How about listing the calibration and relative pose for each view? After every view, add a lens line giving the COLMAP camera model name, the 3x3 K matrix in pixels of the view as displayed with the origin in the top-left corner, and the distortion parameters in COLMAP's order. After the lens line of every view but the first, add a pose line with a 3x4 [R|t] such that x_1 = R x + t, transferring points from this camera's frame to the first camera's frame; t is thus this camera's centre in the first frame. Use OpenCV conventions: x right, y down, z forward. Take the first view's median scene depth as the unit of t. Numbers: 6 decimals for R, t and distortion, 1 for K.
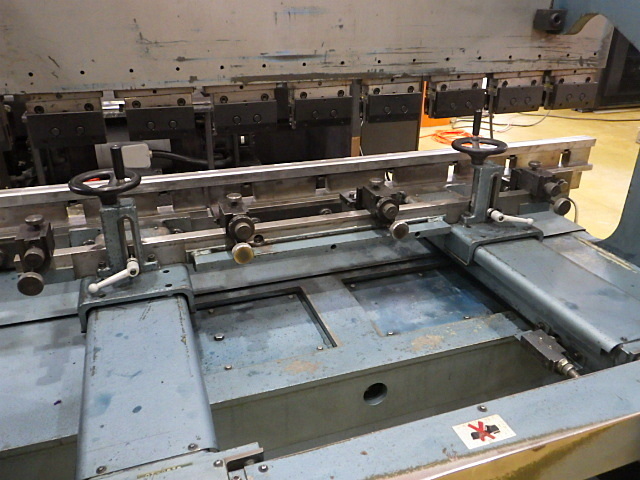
lens RADIAL K [[522.9, 0, 318.8], [0, 522.9, 239.3], [0, 0, 1]] dist [0.009648, -0.006792]
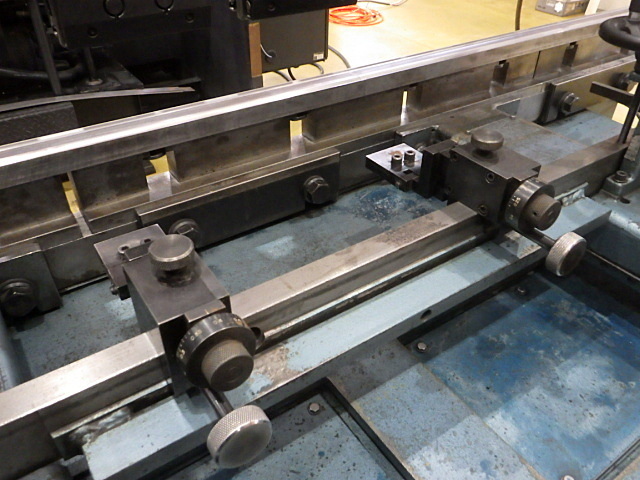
lens RADIAL K [[522.9, 0, 321.7], [0, 522.9, 240.9], [0, 0, 1]] dist [0.009648, -0.006792]
pose [[0.964822, -0.151539, 0.214835, -0.115787], [0.104169, 0.970634, 0.216837, -0.123228], [-0.241386, -0.186830, 0.952275, 0.544786]]
